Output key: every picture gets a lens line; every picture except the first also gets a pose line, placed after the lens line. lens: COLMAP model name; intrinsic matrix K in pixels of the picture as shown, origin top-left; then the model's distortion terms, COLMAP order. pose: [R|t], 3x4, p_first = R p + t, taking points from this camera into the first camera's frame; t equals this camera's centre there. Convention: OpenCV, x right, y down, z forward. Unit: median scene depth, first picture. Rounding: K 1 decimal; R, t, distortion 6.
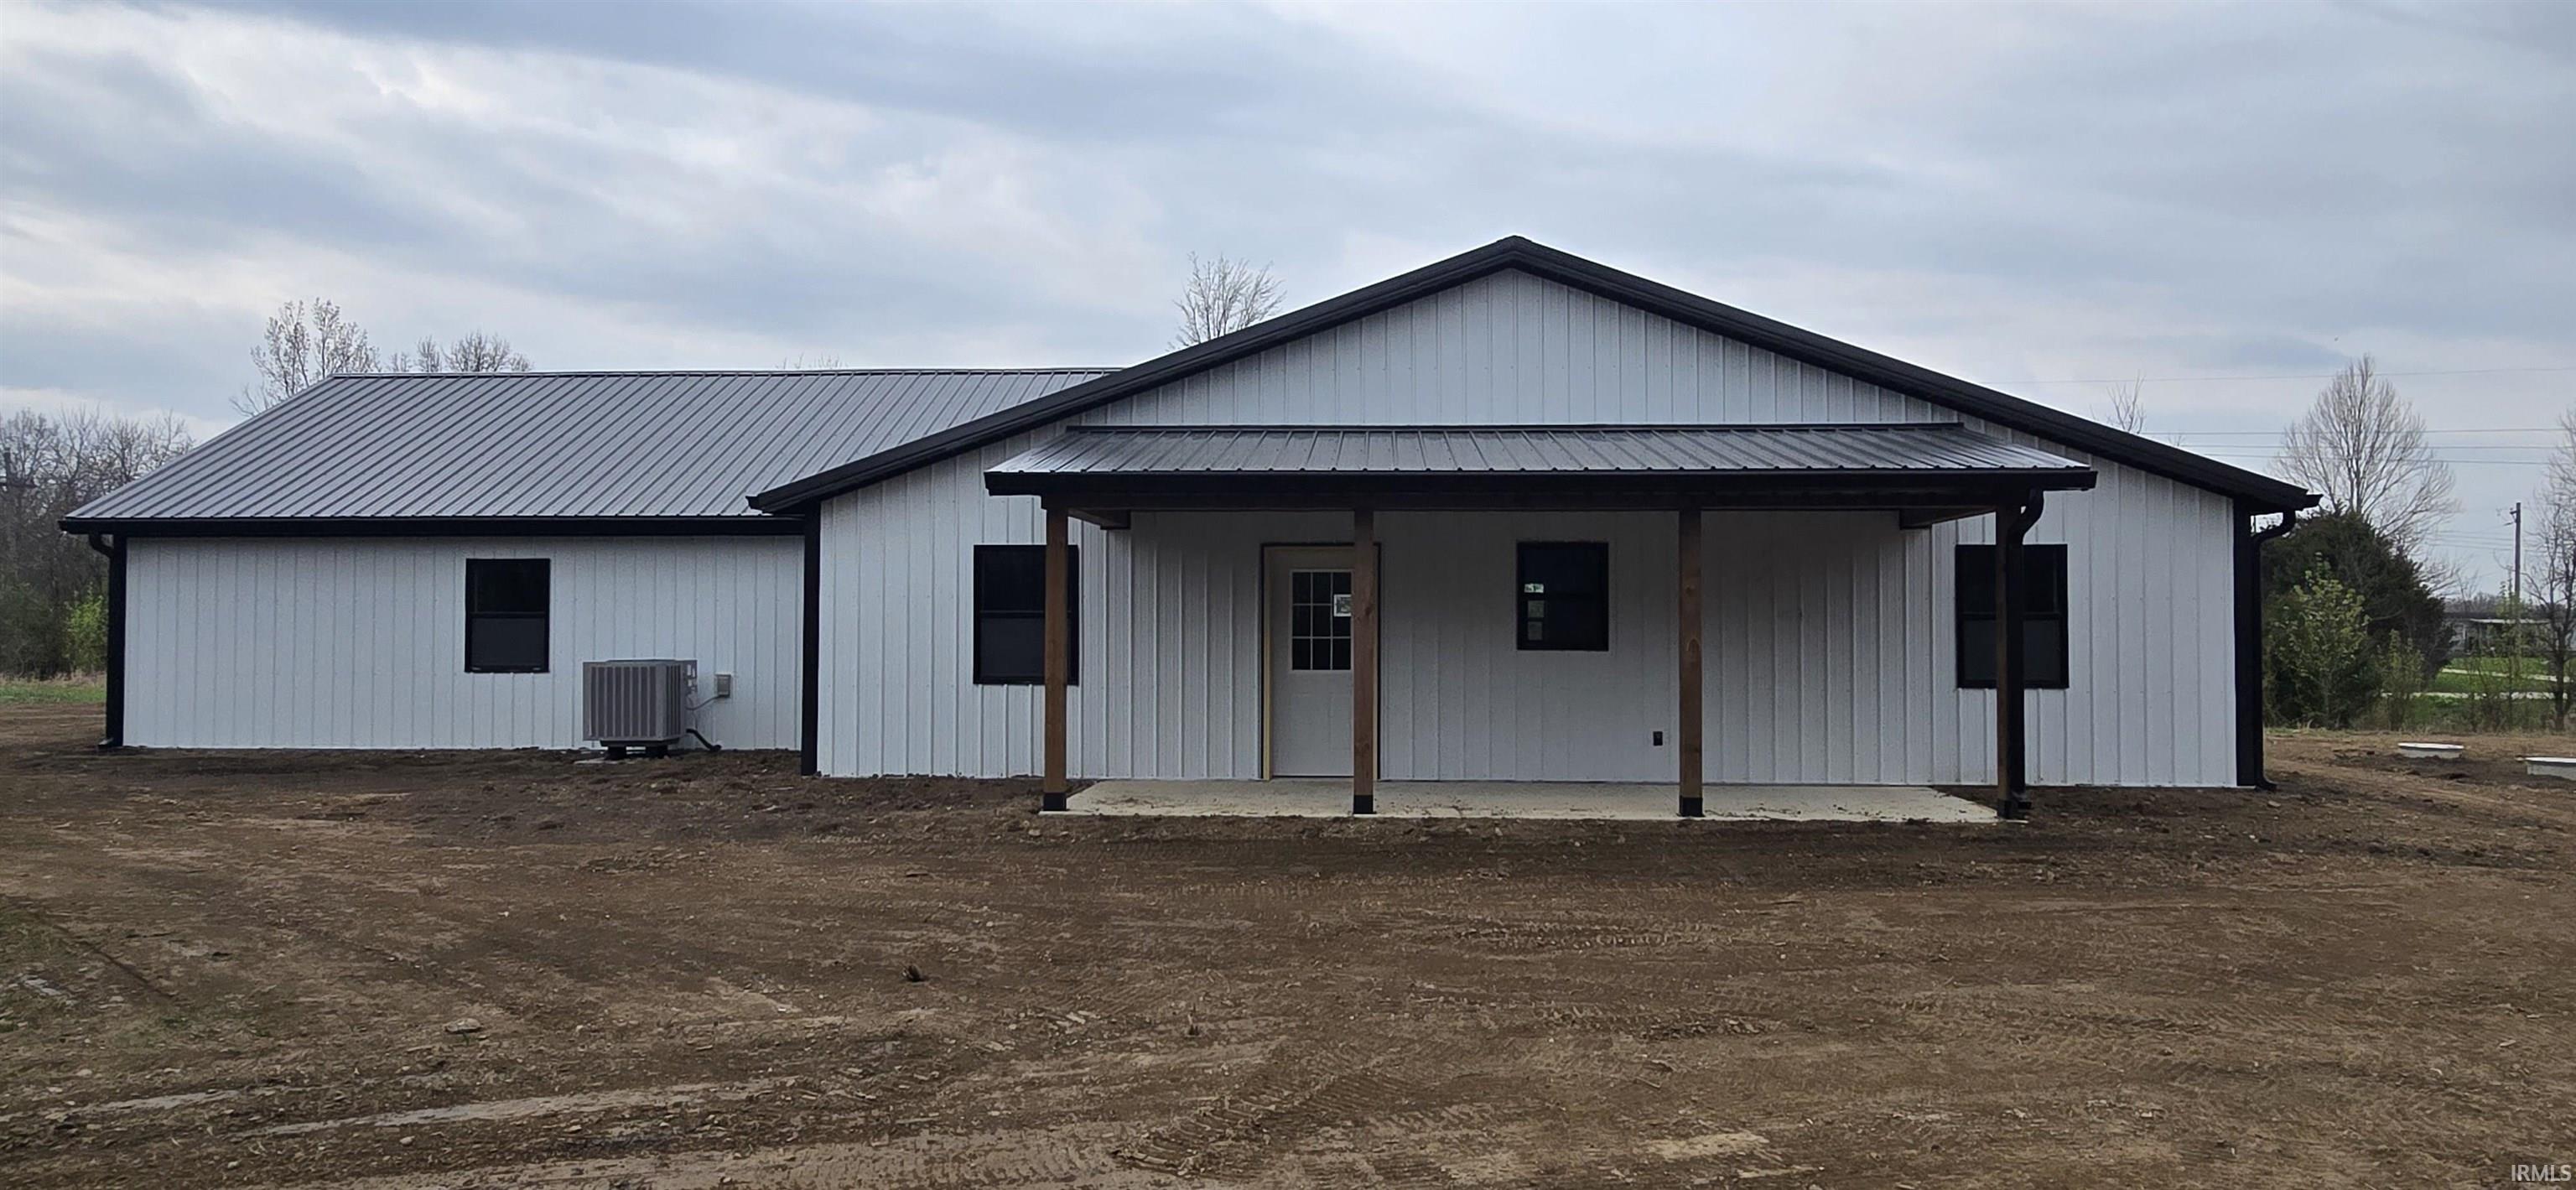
lens RADIAL K [[1269.8, 0, 1294.7], [0, 1269.8, 580.8], [0, 0, 1]] dist [-0.001368, -0.000065]
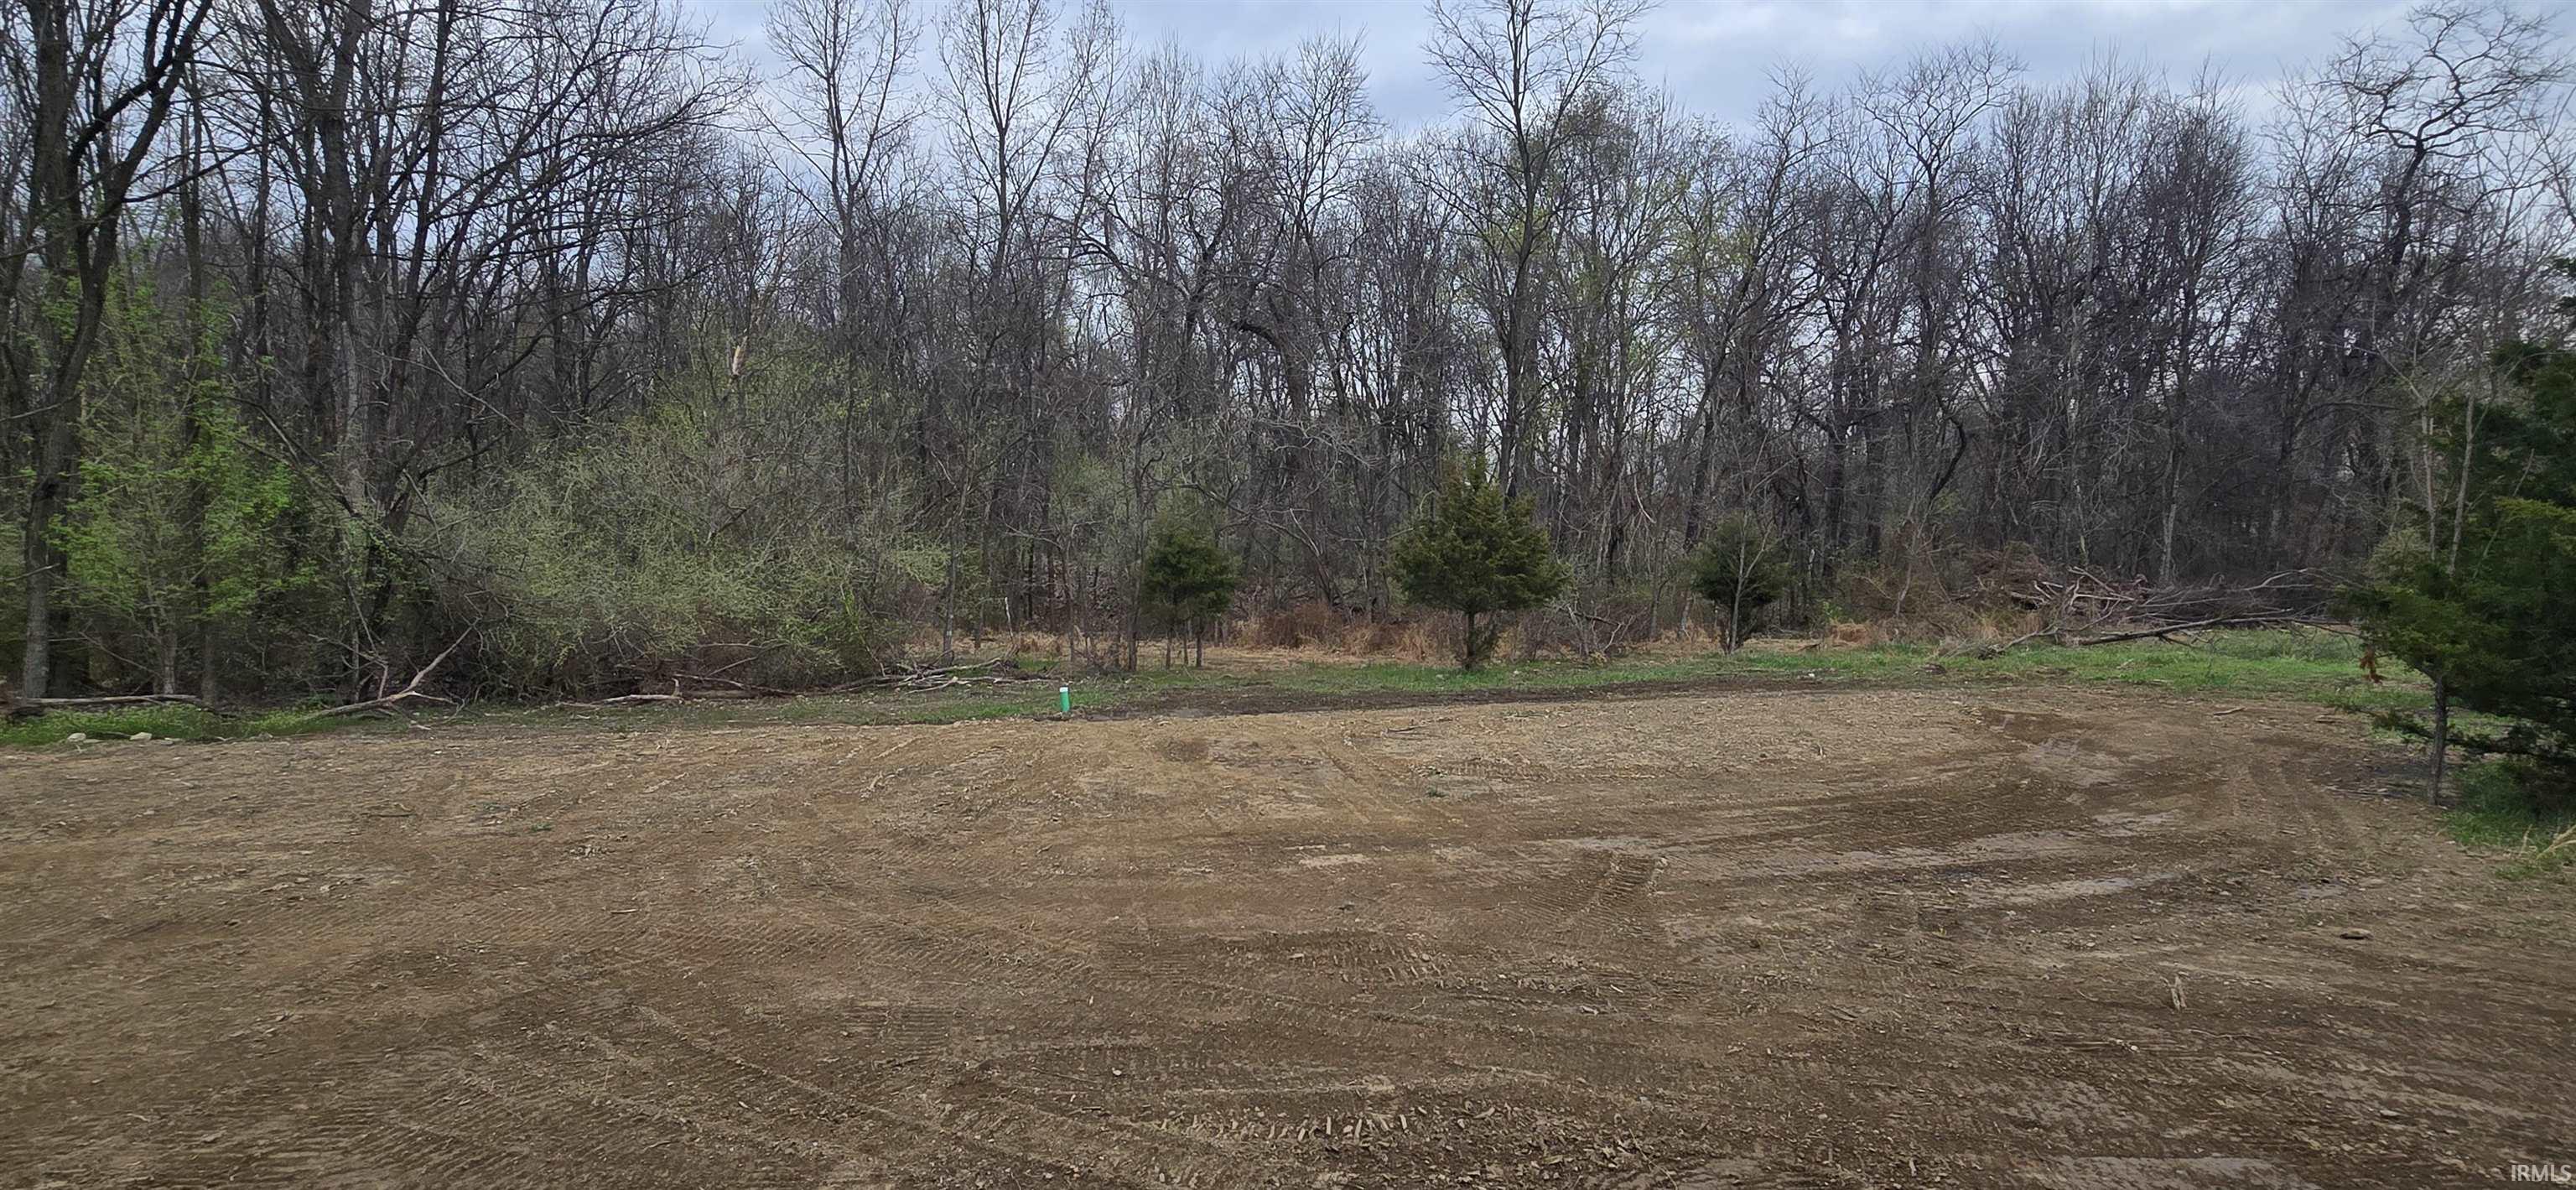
lens RADIAL K [[1269.8, 0, 1294.7], [0, 1269.8, 580.8], [0, 0, 1]] dist [-0.001368, -0.000065]
pose [[-0.990220, -0.017896, -0.138360, 0.498711], [-0.020212, 0.999678, 0.015356, 0.034151], [0.138041, 0.018002, -0.990263, 2.144333]]
